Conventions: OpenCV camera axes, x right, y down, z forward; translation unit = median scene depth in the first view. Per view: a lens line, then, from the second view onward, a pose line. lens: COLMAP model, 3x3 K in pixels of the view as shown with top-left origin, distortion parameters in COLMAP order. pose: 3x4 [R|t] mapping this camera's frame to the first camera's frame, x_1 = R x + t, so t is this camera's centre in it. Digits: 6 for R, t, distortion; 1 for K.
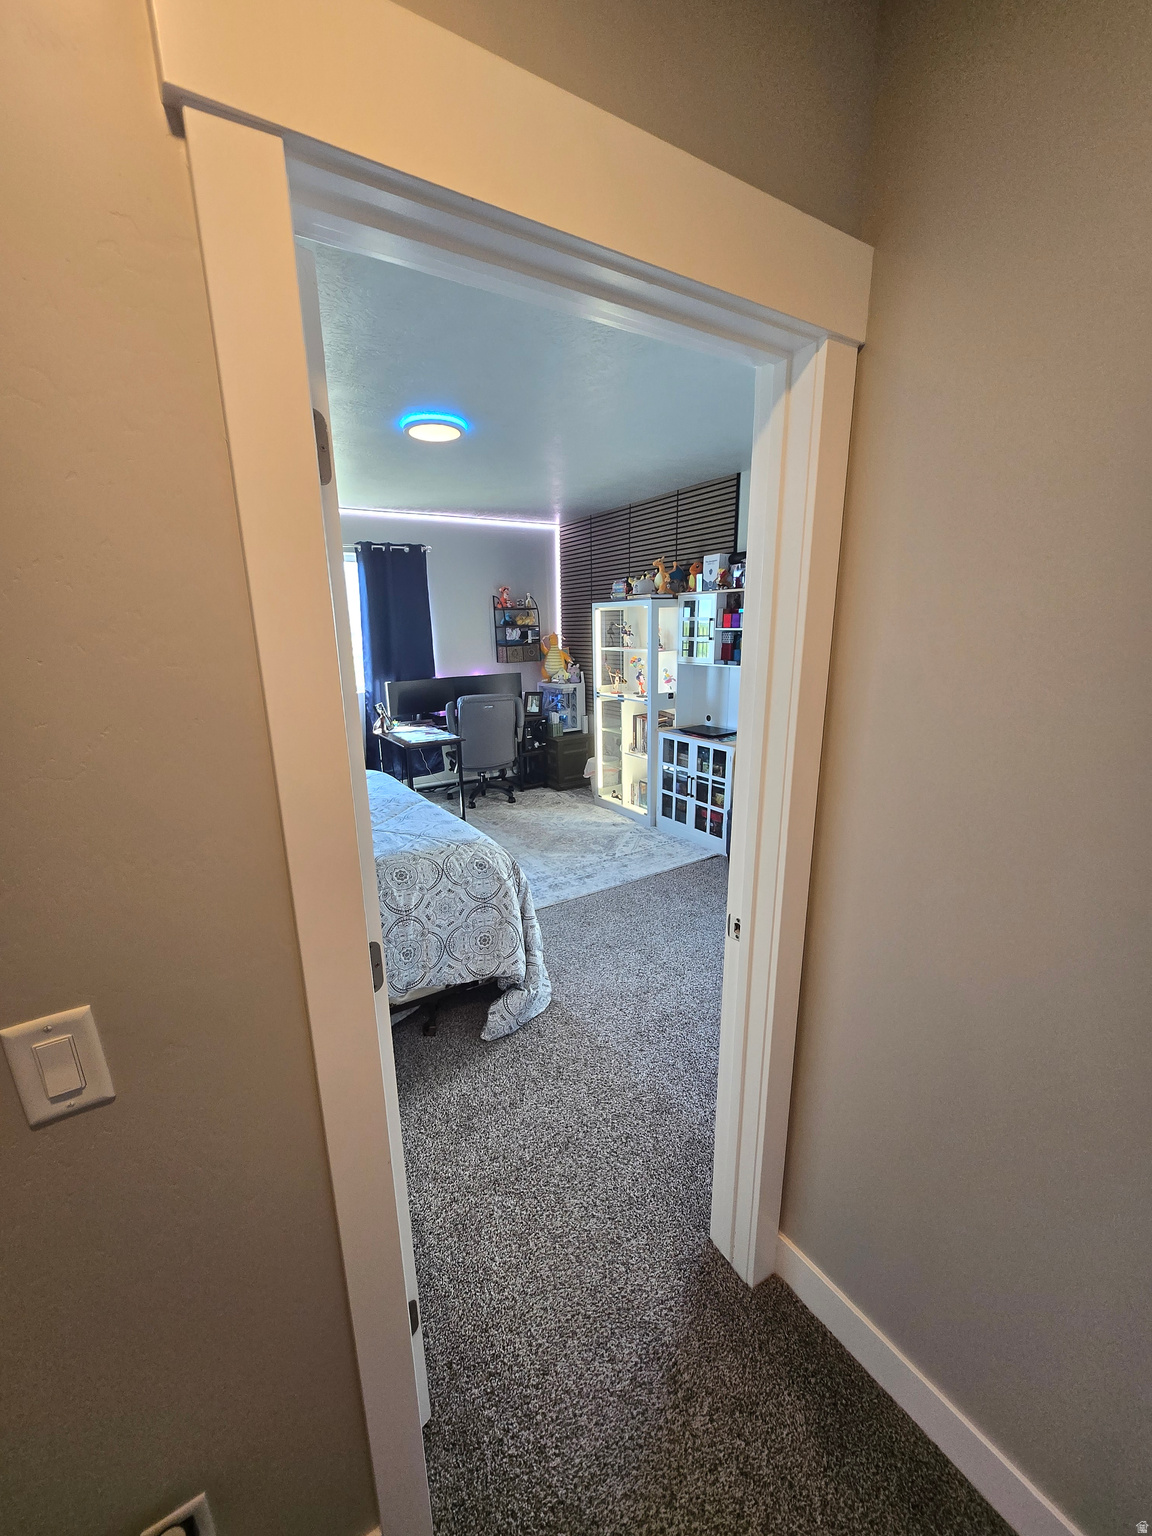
lens RADIAL K [[594.5, 0, 566.6], [0, 594.5, 763.6], [0, 0, 1]] dist [-0.002507, -0.000137]
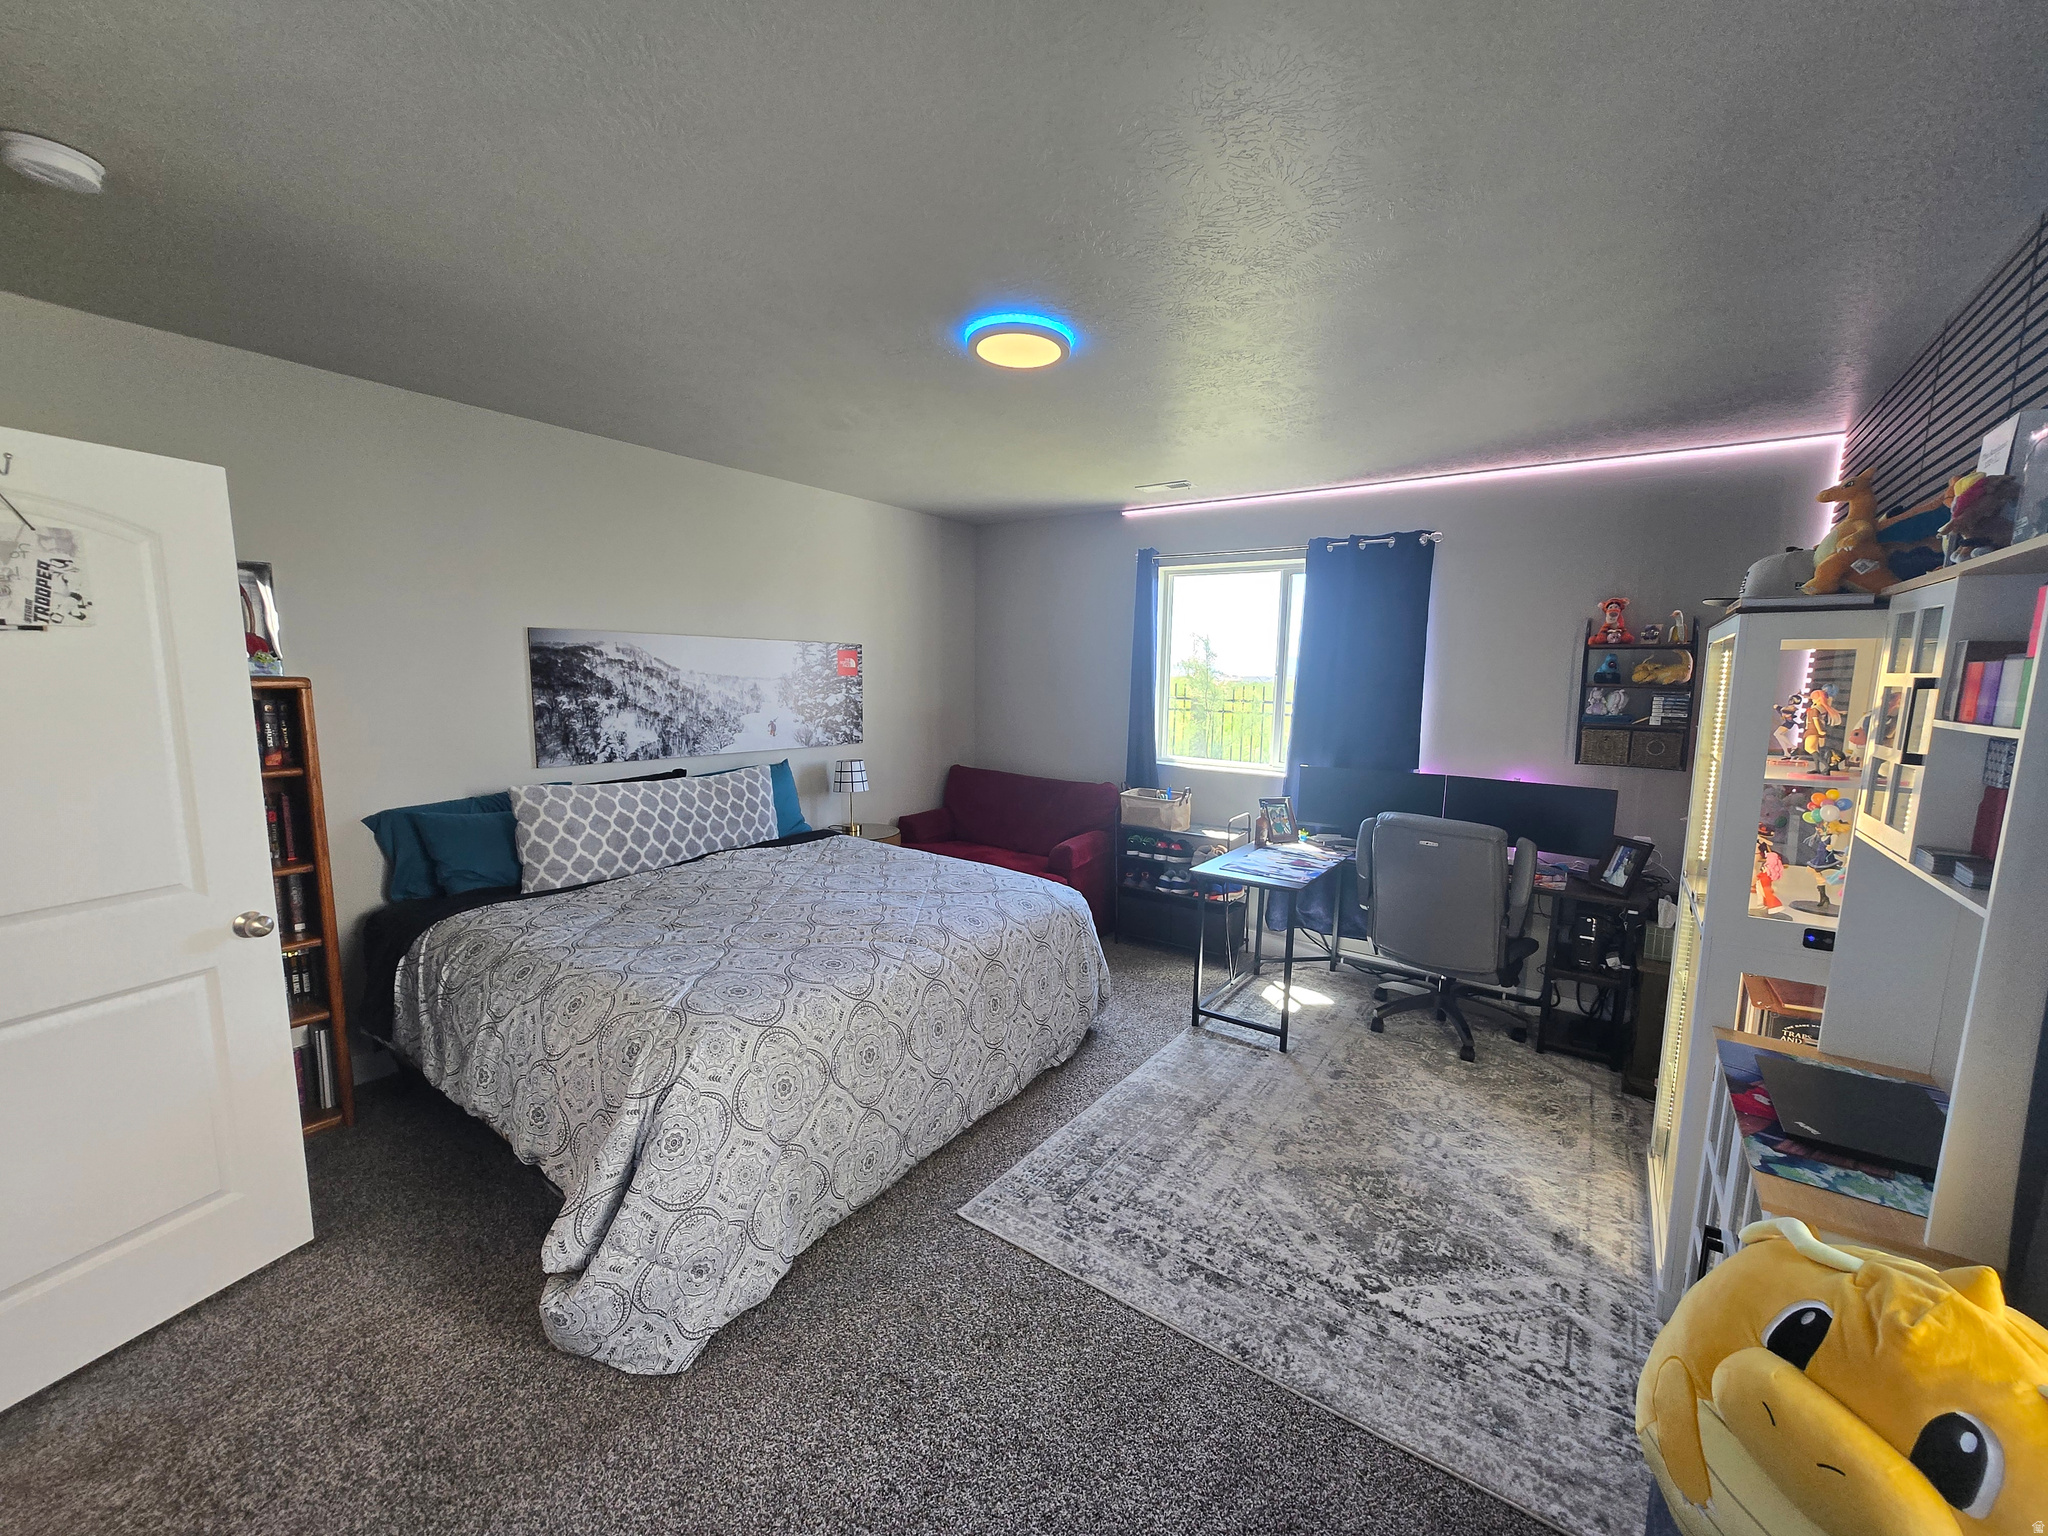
lens RADIAL K [[792.7, 0, 1039.1], [0, 792.7, 775.3], [0, 0, 1]] dist [-0.002507, -0.000137]
pose [[0.399279, 0.147981, -0.904808, 0.333590], [-0.236365, 0.970142, 0.054362, -0.114644], [0.885837, 0.192160, 0.422335, 0.456304]]
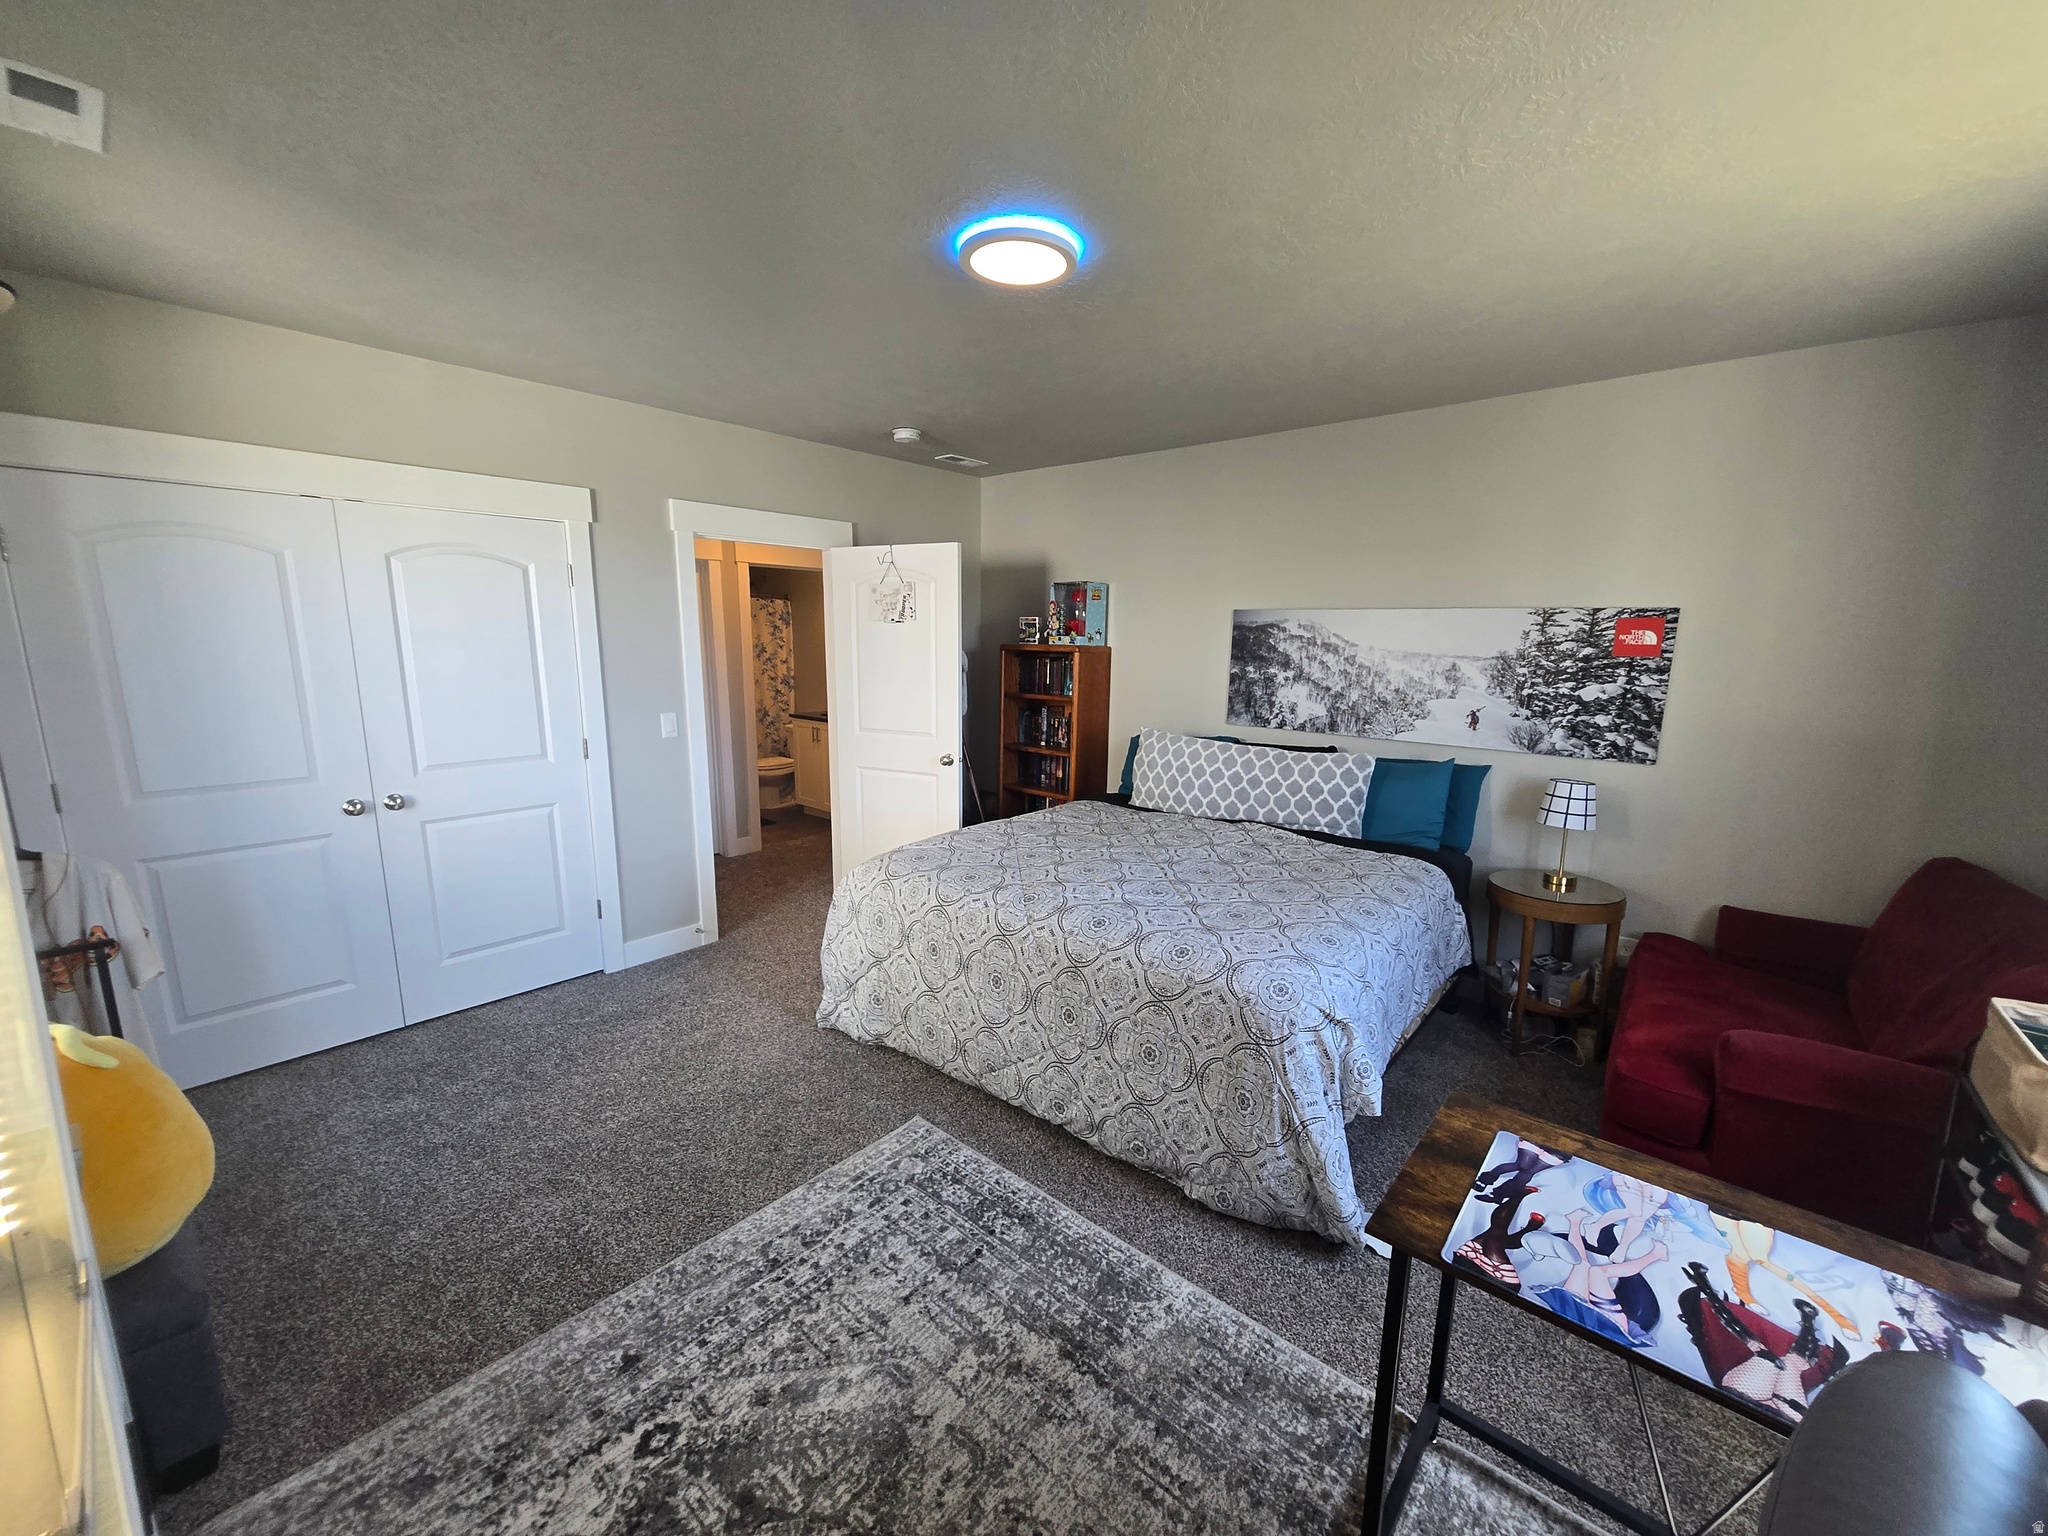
lens RADIAL K [[792.7, 0, 1038.4], [0, 792.7, 777.9], [0, 0, 1]] dist [-0.002507, -0.000137]
pose [[-0.944798, 0.062417, -0.321654, 0.004295], [-0.072849, 0.917101, 0.391942, -0.248179], [0.319453, 0.393738, -0.861928, 1.059914]]
